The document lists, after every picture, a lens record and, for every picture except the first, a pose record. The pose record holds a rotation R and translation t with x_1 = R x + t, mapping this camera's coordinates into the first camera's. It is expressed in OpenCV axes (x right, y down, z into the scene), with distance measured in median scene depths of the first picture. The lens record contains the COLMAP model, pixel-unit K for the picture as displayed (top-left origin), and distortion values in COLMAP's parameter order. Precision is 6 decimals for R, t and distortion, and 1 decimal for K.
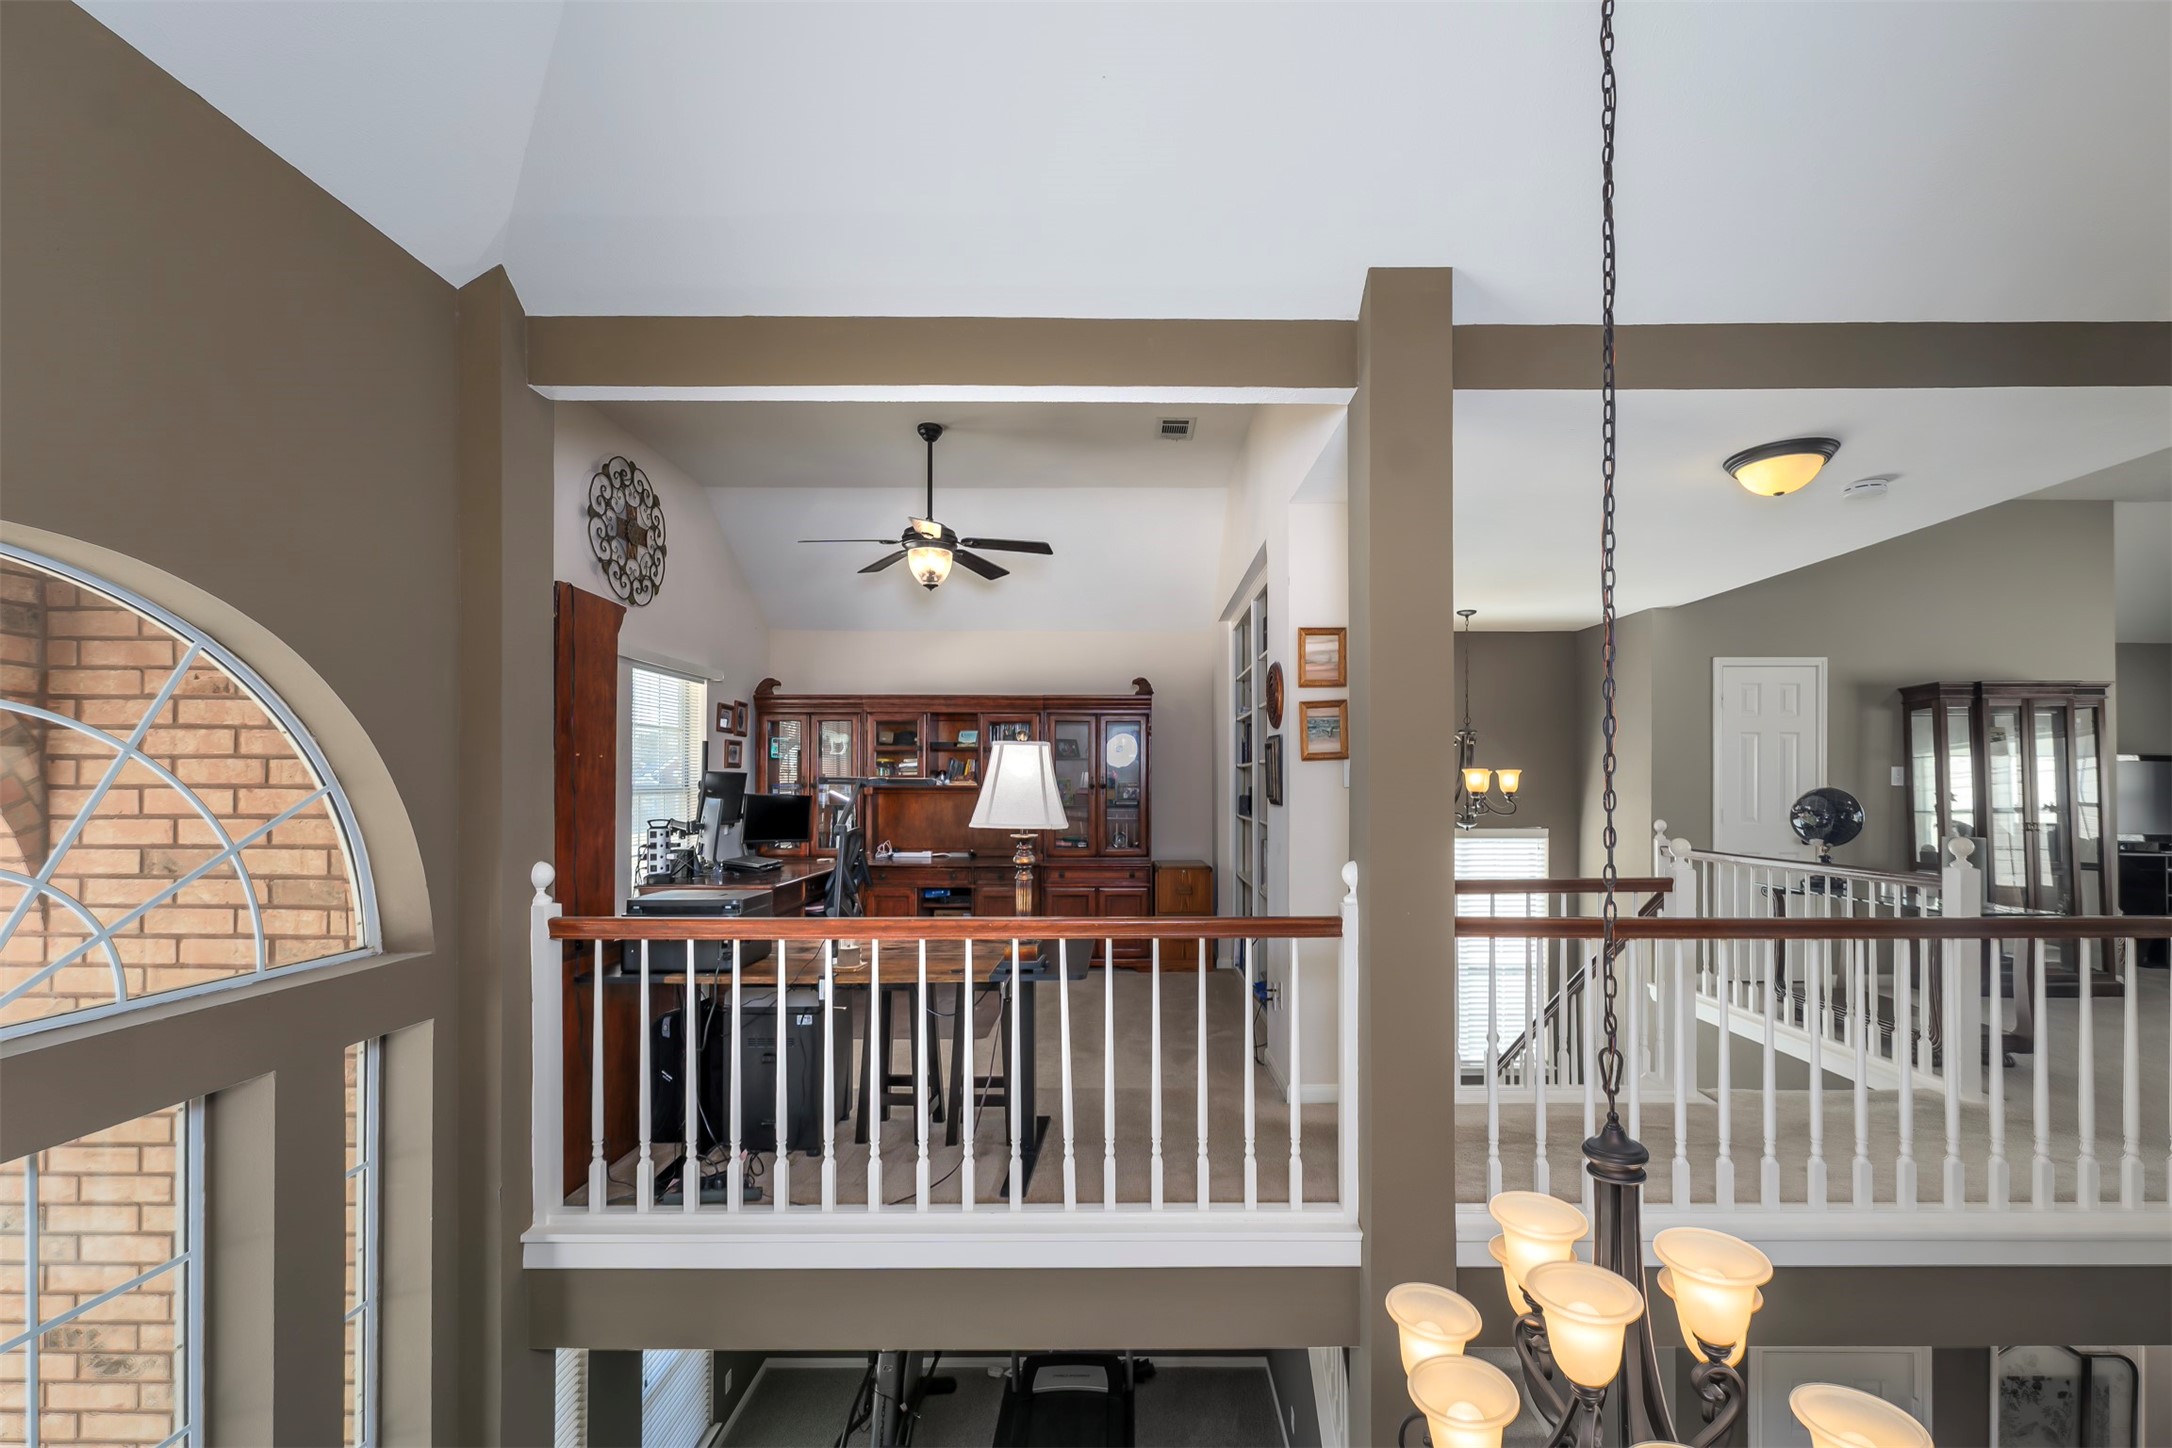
lens RADIAL K [[887.0, 0, 1121.4], [0, 887.0, 782.8], [0, 0, 1]] dist [0.012484, 0.000240]
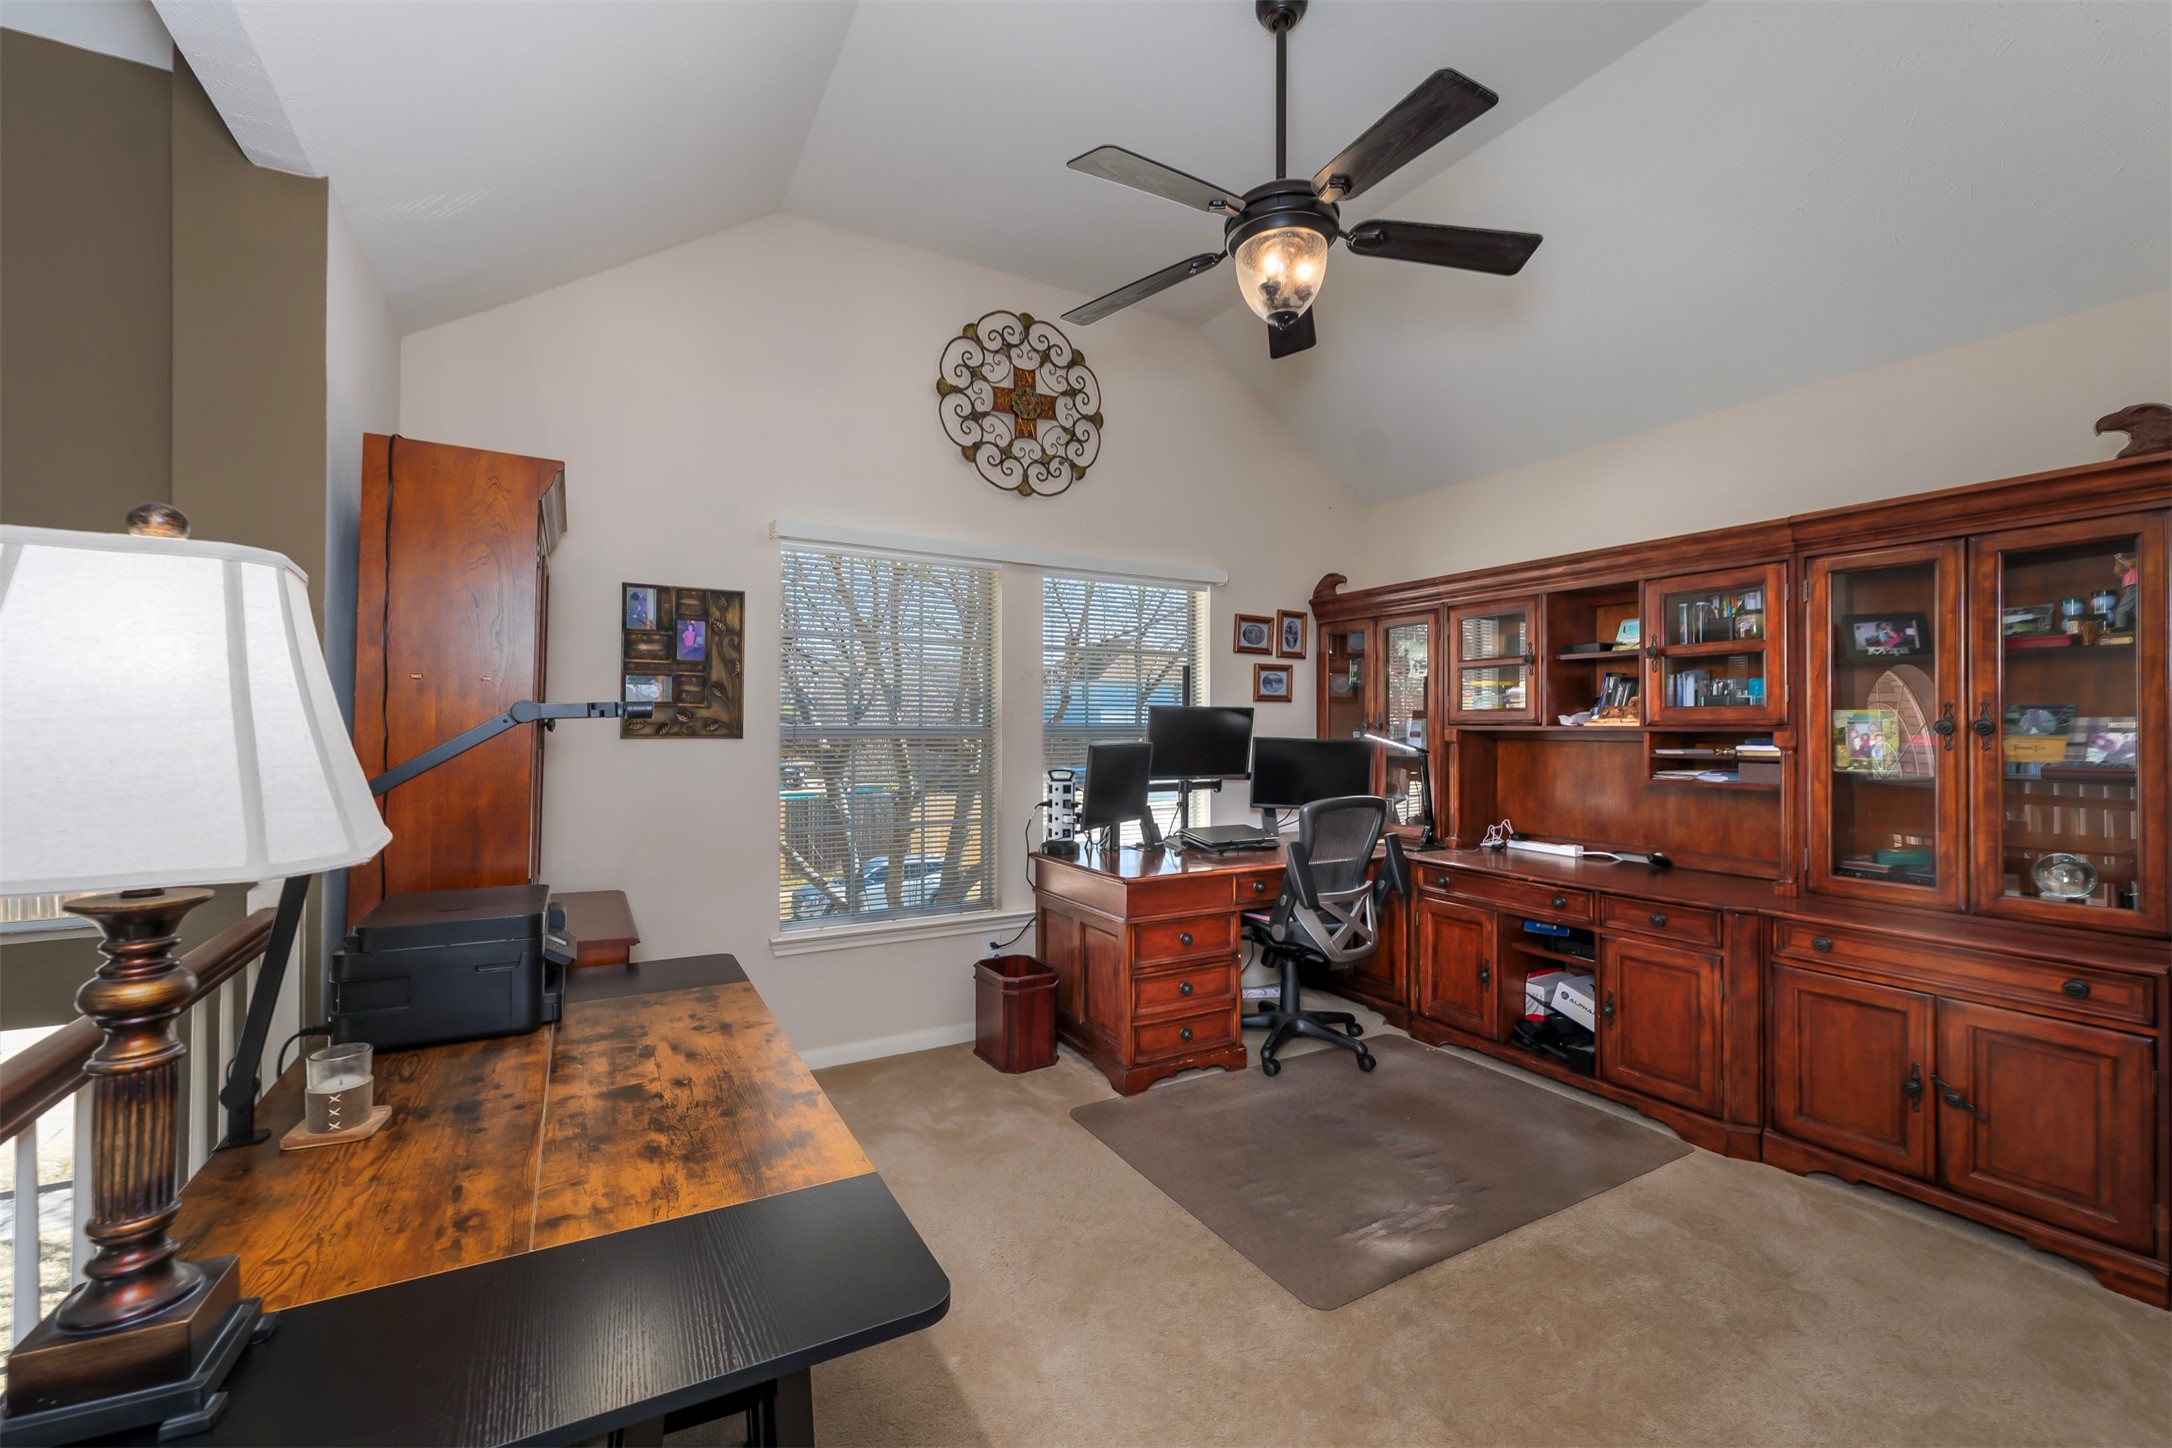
lens RADIAL K [[887.0, 0, 1086.7], [0, 887.0, 725.5], [0, 0, 1]] dist [0.012484, 0.000240]
pose [[0.499191, -0.000022, -0.866492, 0.150391], [-0.000246, 1.000000, -0.000167, 0.003510], [0.866492, 0.000297, 0.499191, 0.619562]]
